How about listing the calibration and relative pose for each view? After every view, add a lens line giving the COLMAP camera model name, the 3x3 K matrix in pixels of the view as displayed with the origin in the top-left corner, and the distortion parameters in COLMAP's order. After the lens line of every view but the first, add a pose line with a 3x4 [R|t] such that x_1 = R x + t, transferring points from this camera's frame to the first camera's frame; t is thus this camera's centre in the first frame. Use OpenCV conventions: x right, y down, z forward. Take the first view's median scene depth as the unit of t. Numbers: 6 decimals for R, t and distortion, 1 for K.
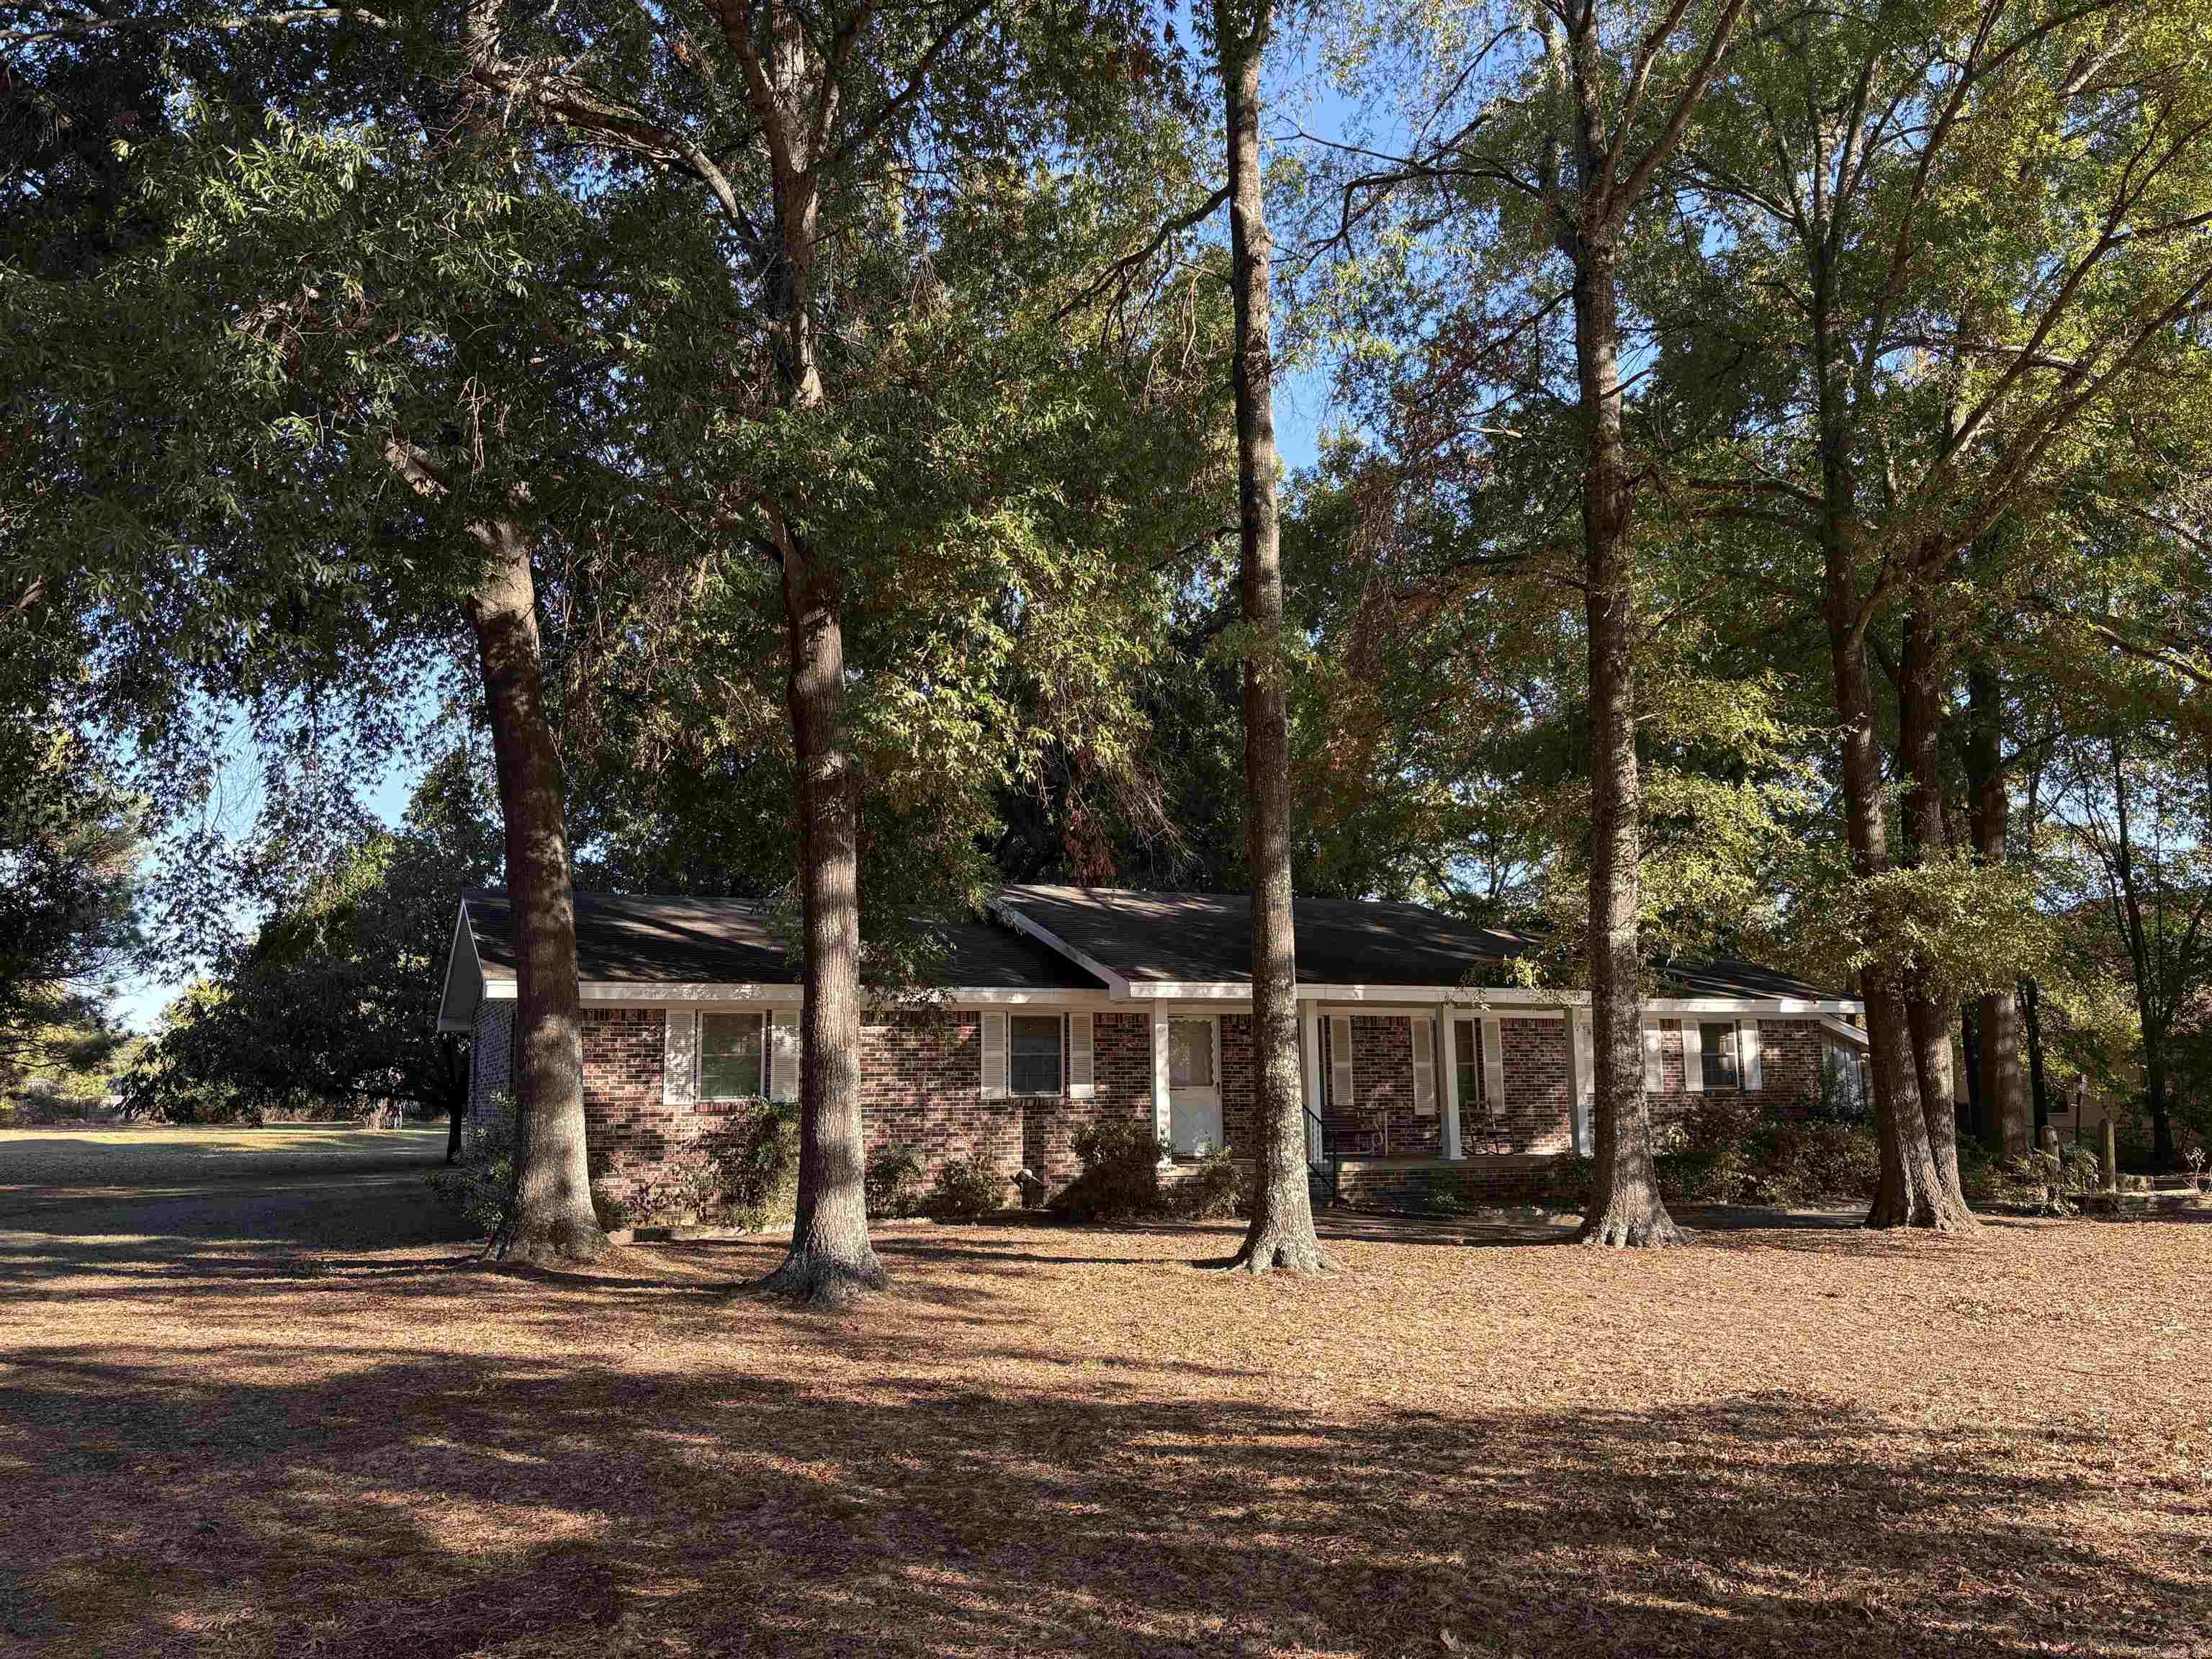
lens RADIAL K [[1687.8, 0, 1117.7], [0, 1687.8, 833.4], [0, 0, 1]] dist [0.012877, -0.001664]
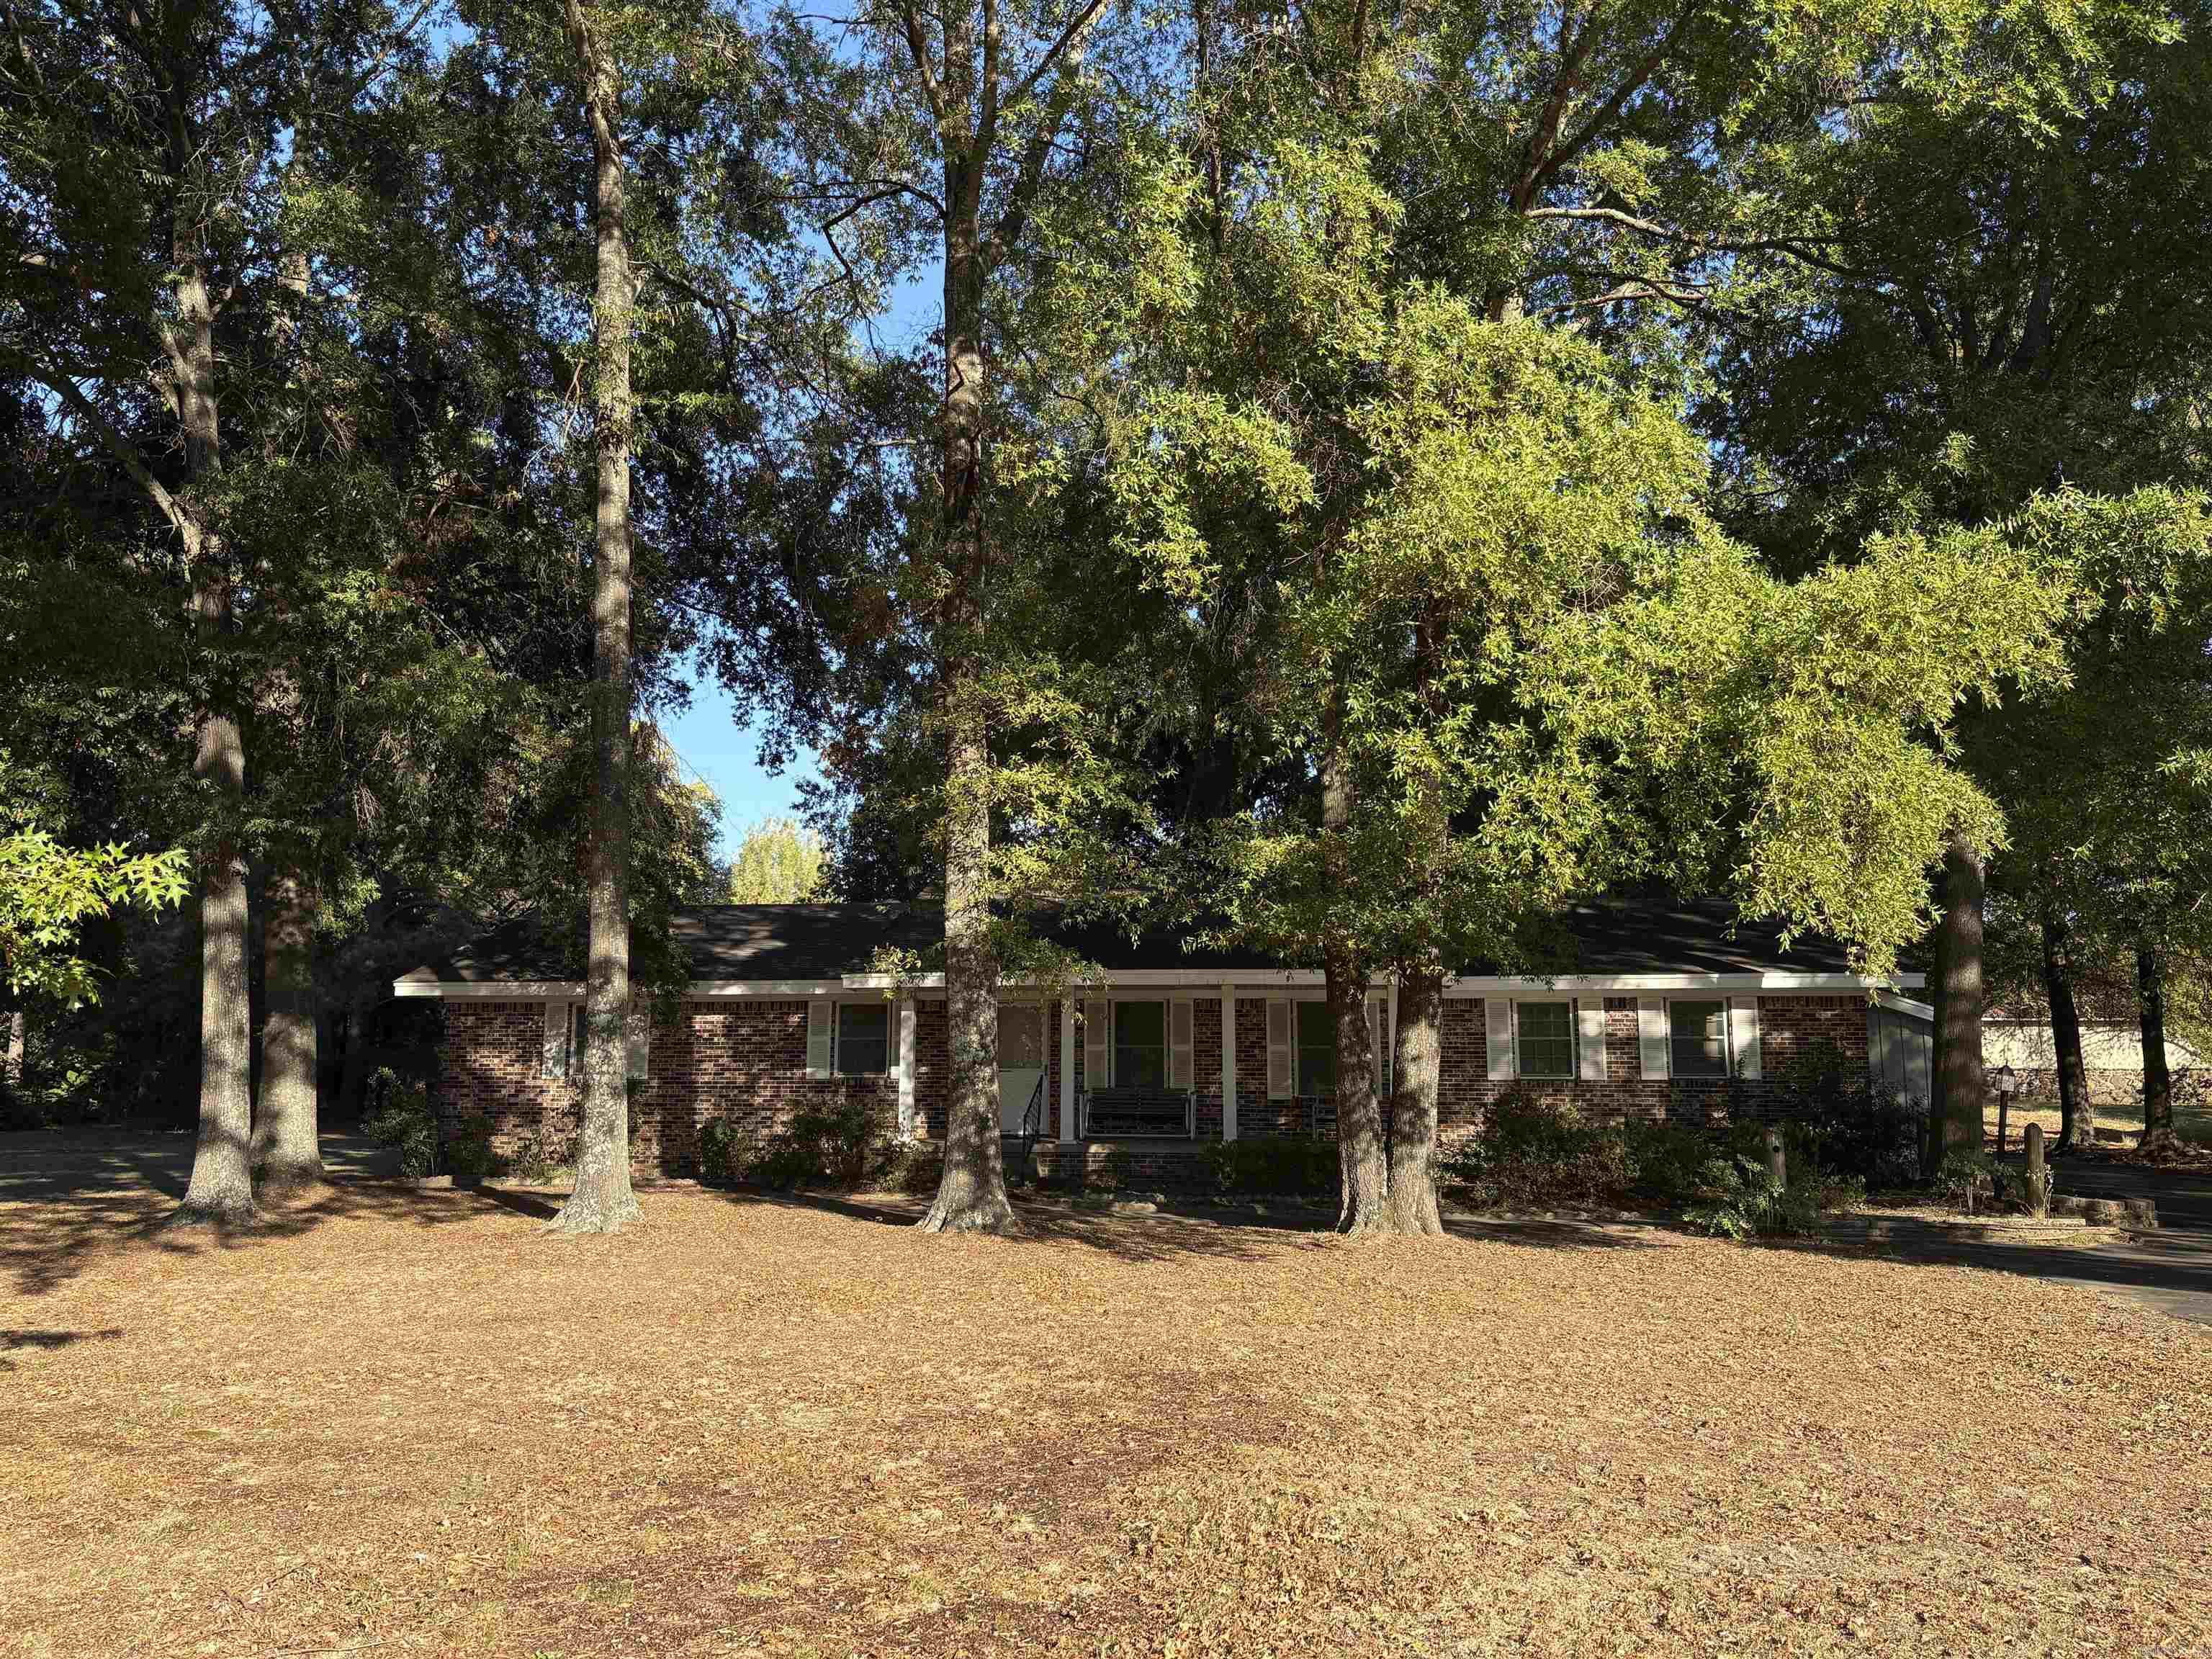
lens RADIAL K [[1692.8, 0, 1106.0], [0, 1692.8, 829.5], [0, 0, 1]] dist [0.041890, 0.000211]
pose [[0.856719, -0.062899, -0.511934, 0.670912], [0.069422, 0.997567, -0.006389, 0.012120], [0.511090, -0.030065, 0.859001, 0.131961]]
